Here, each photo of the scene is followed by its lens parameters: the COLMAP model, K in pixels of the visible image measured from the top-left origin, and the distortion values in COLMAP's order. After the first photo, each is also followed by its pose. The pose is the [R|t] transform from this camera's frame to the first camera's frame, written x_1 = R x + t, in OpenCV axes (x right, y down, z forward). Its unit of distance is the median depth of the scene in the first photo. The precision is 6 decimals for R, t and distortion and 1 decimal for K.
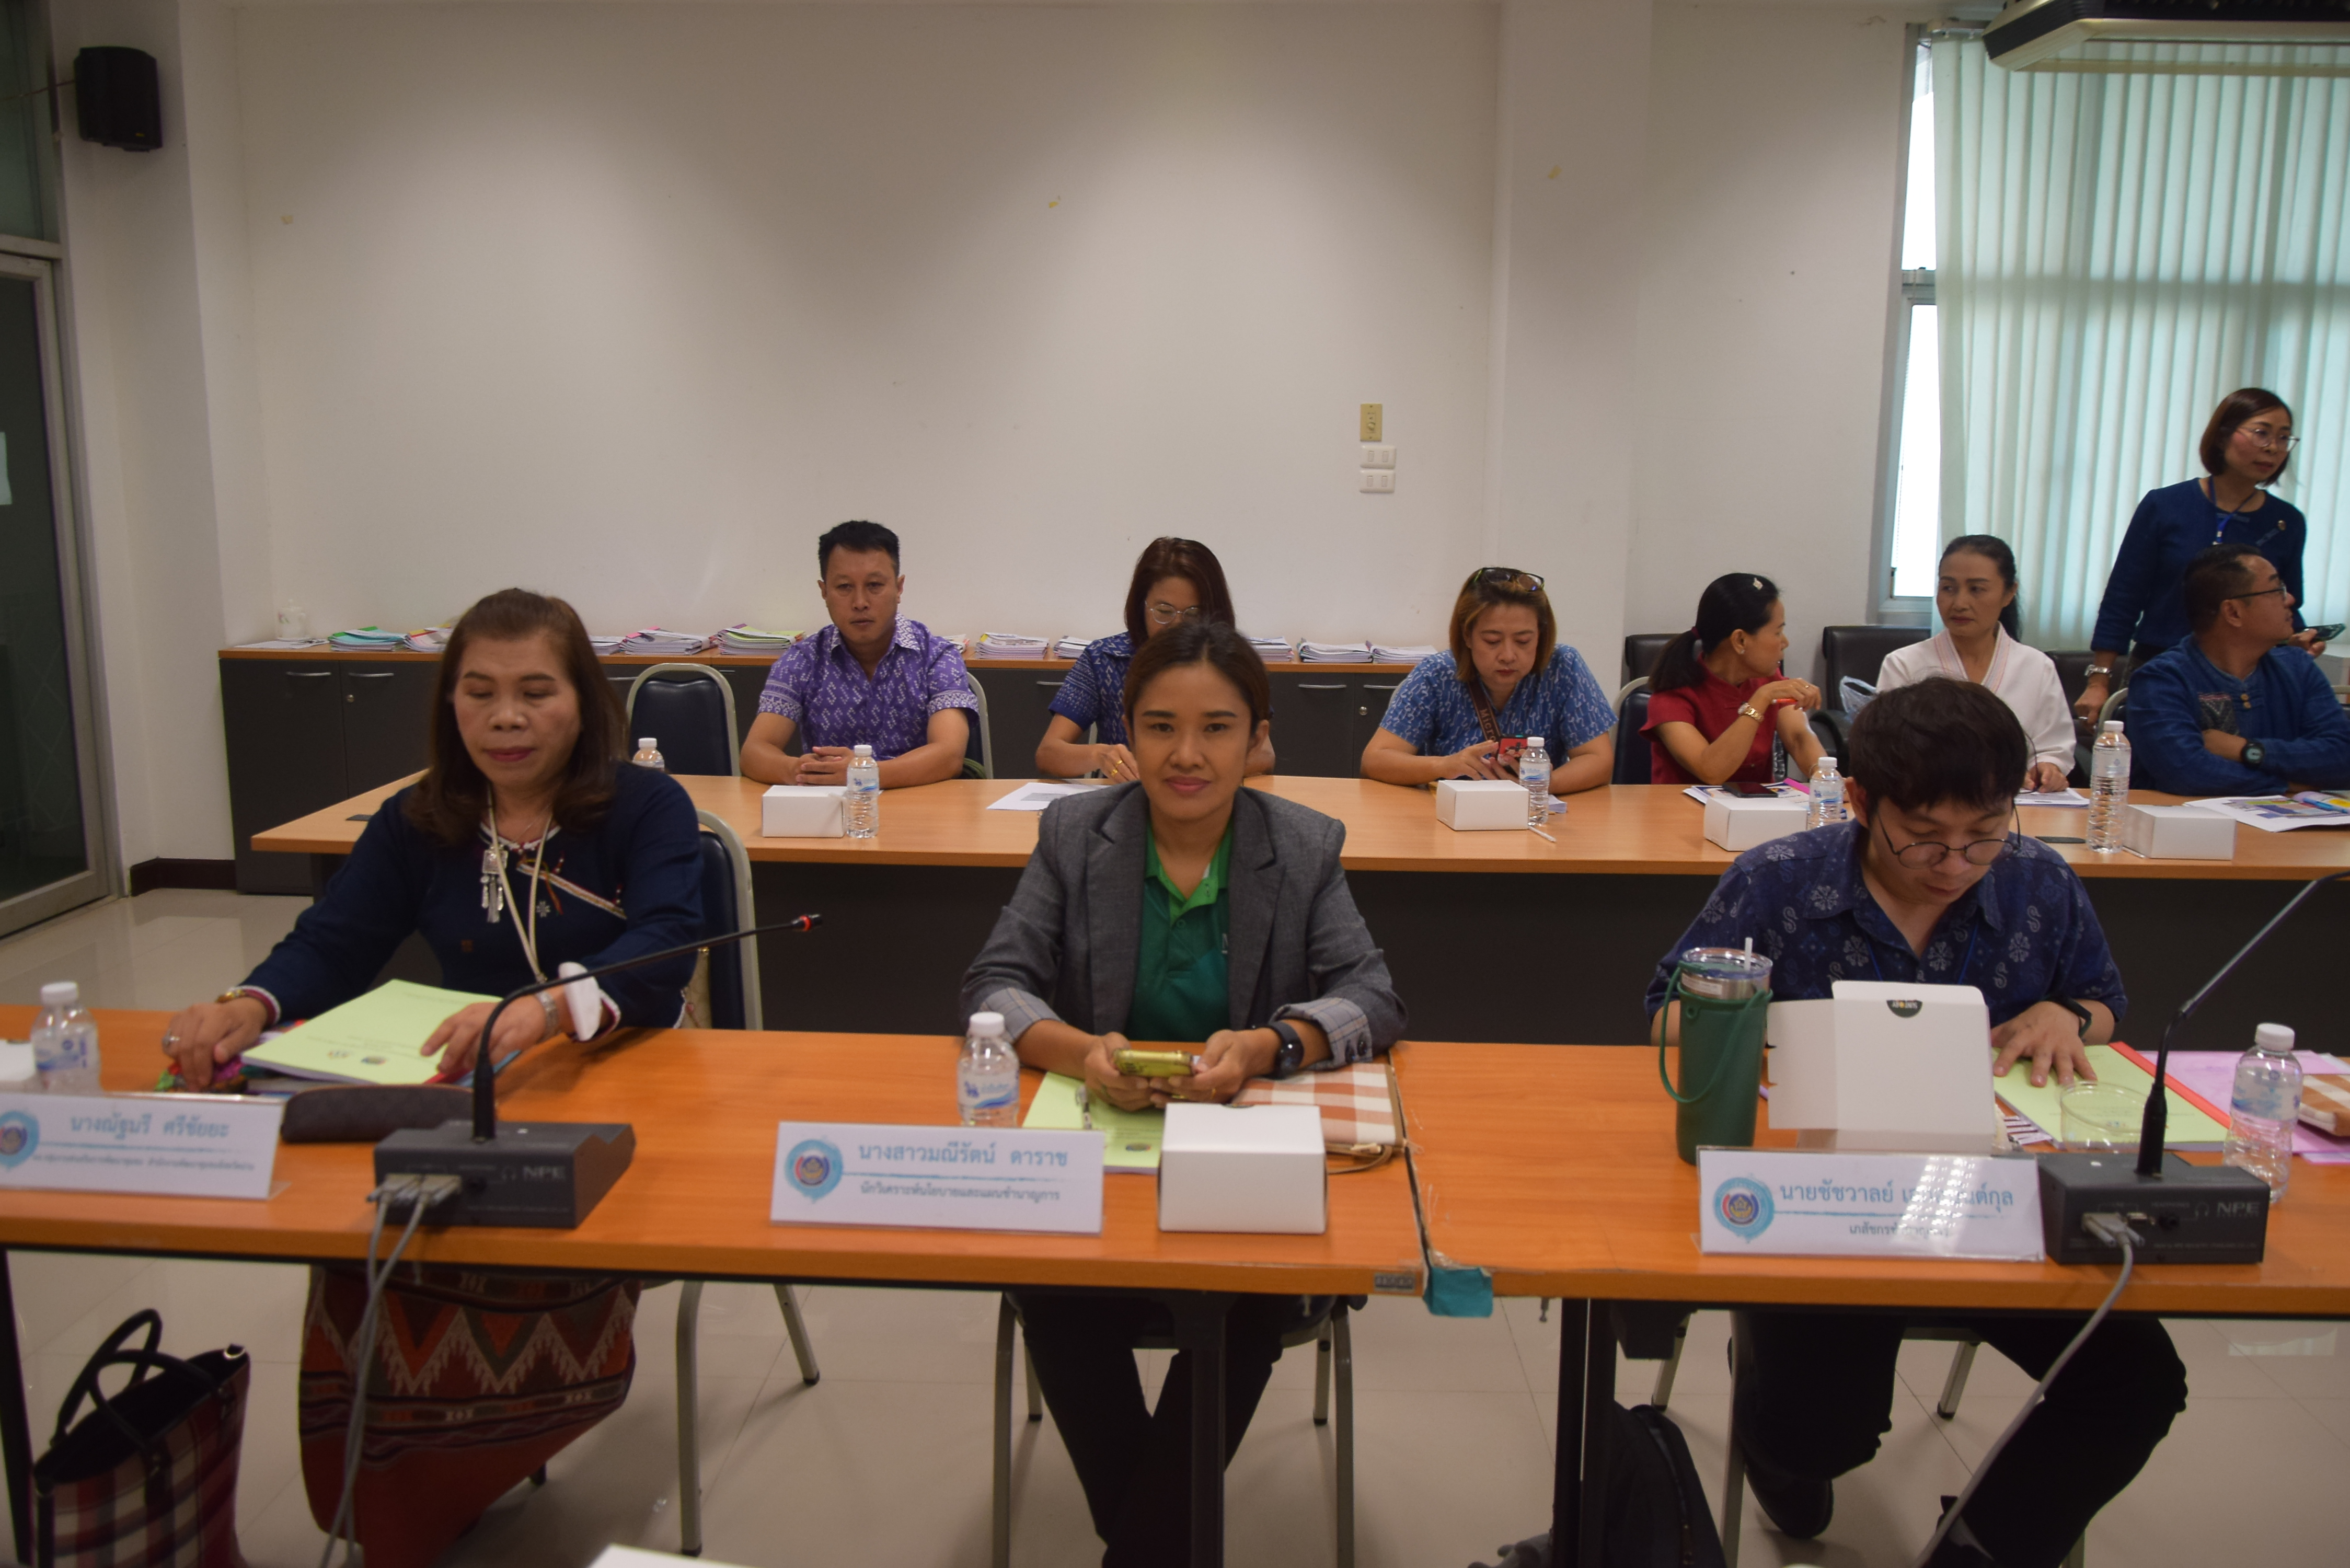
lens RADIAL K [[1844.5, 0, 1175.0], [0, 1844.5, 784.0], [0, 0, 1]] dist [-0.012820, 0.001942]
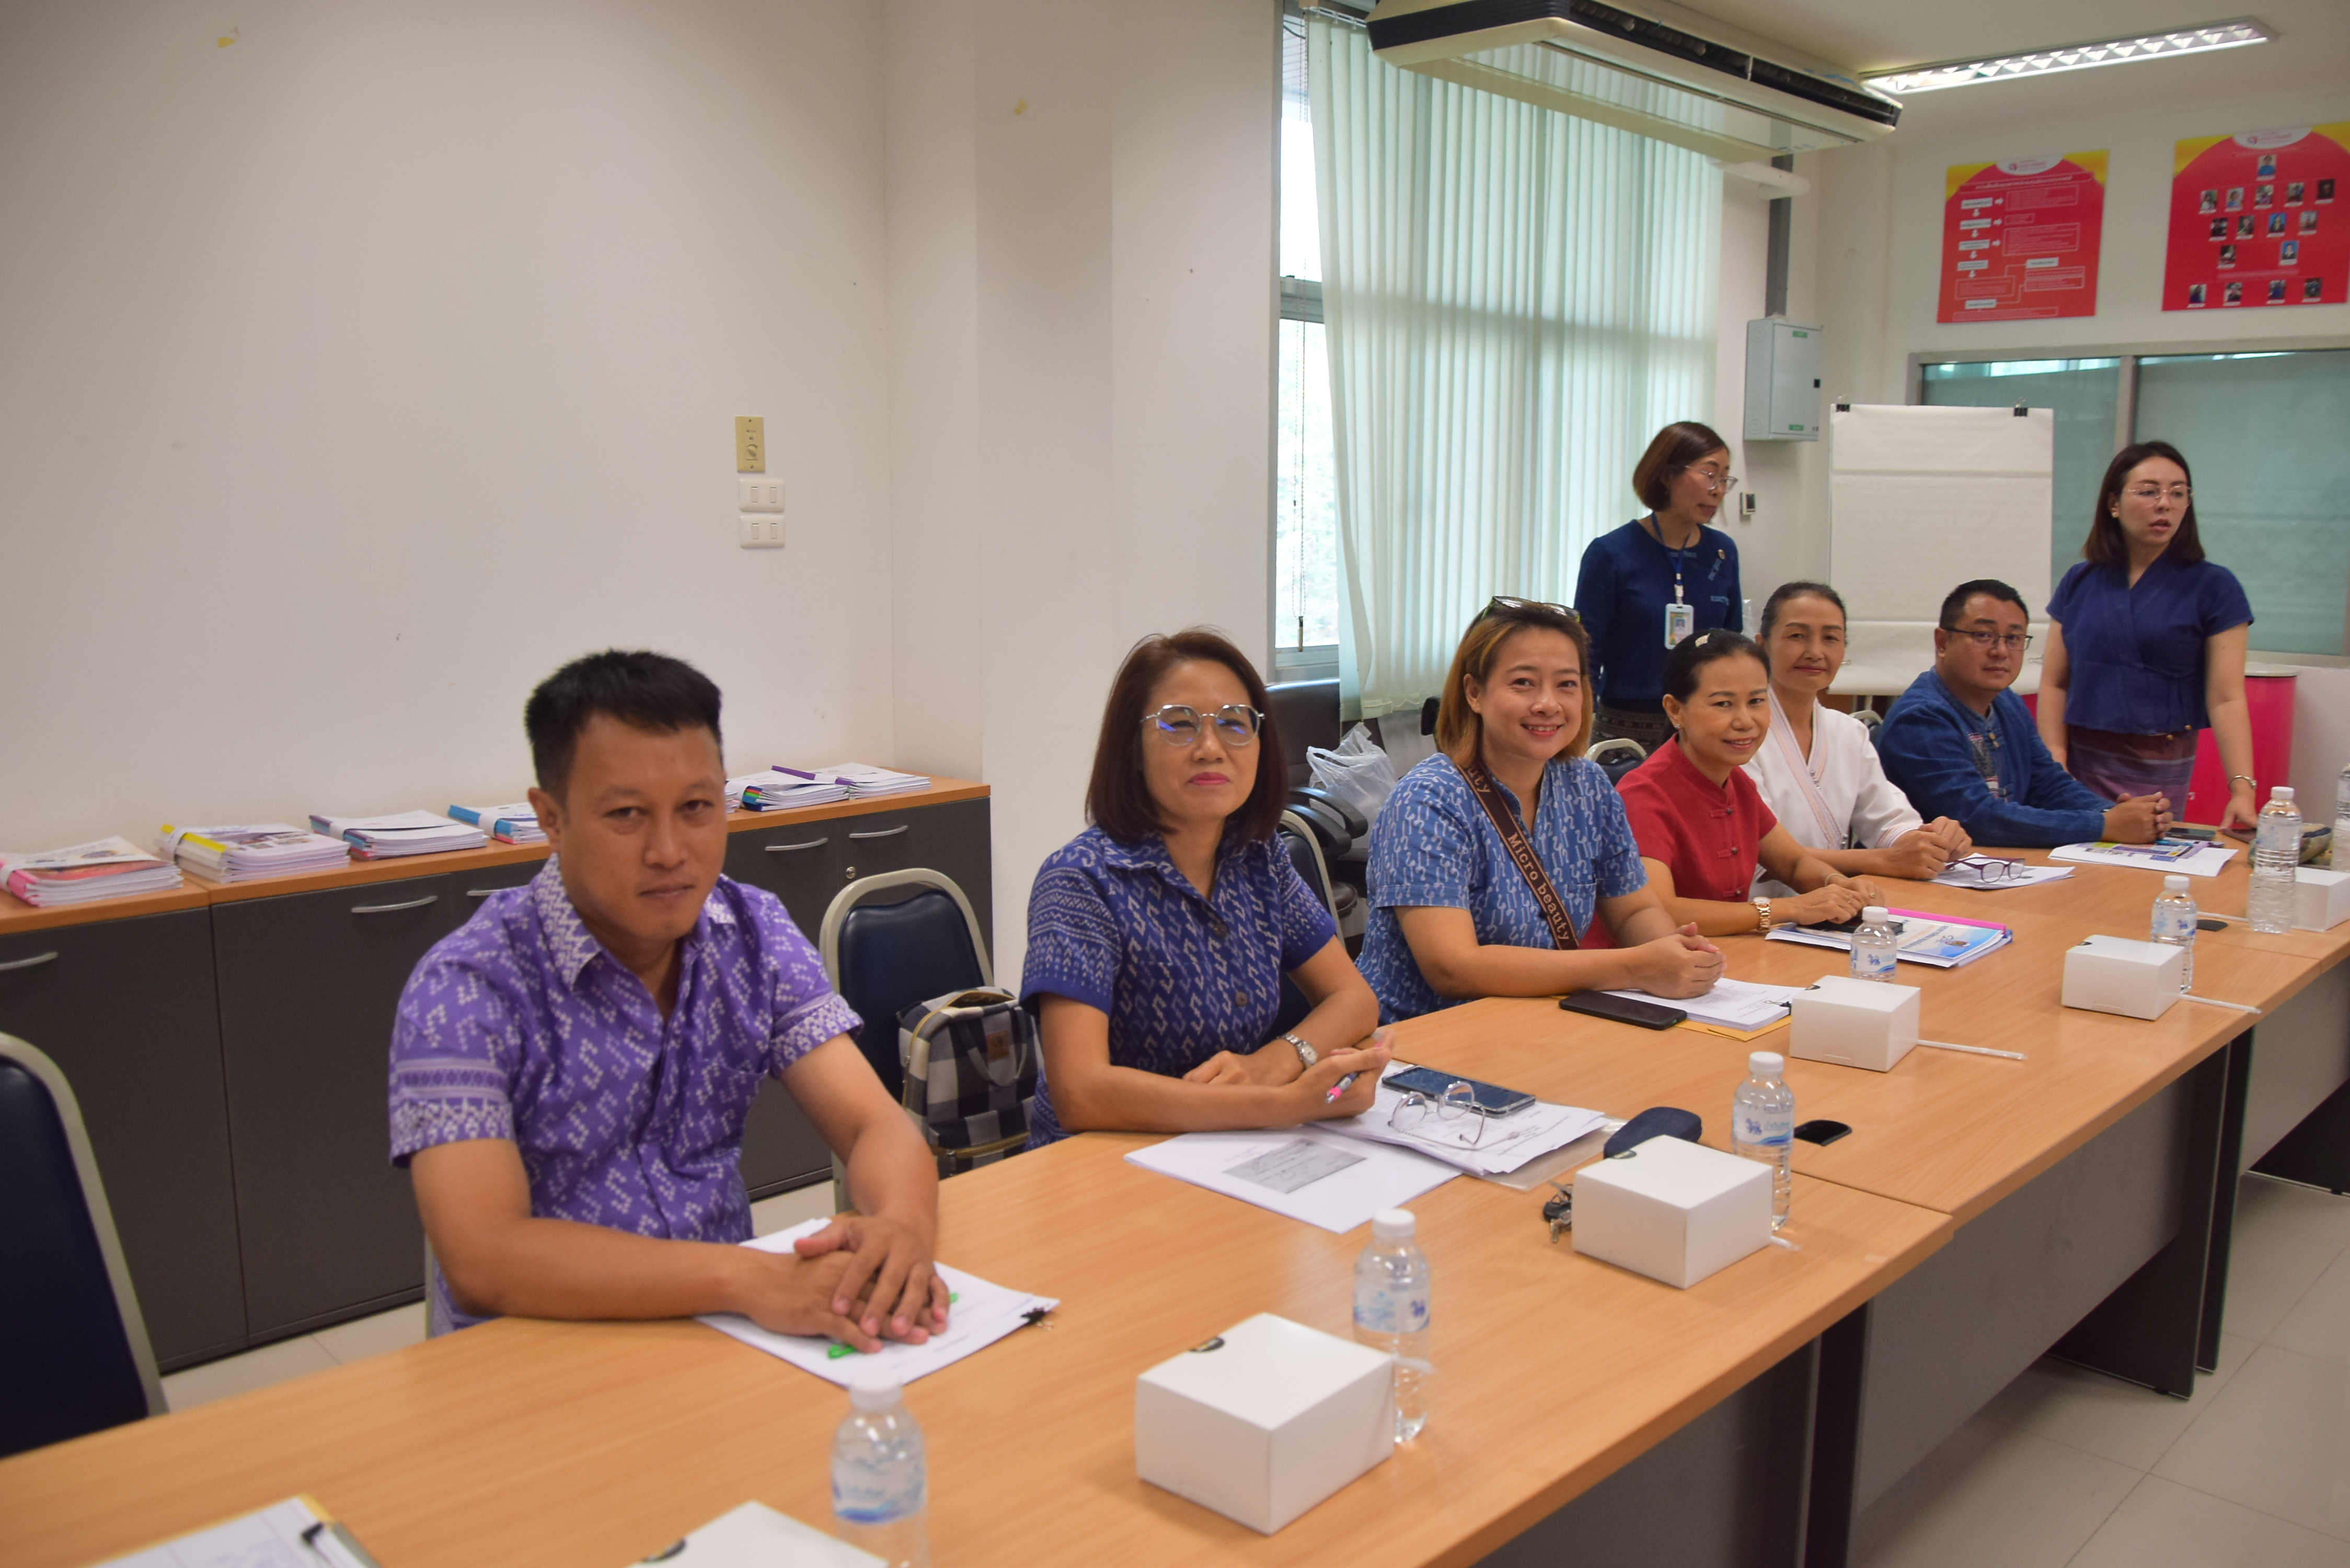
lens RADIAL K [[1818.0, 0, 1175.0], [0, 1818.0, 784.0], [0, 0, 1]] dist [-0.041311, 0.002422]
pose [[0.685833, -0.119401, 0.717897, -0.289649], [0.131320, 0.990561, 0.039297, -0.083111], [-0.715813, 0.067323, 0.695039, 0.460238]]
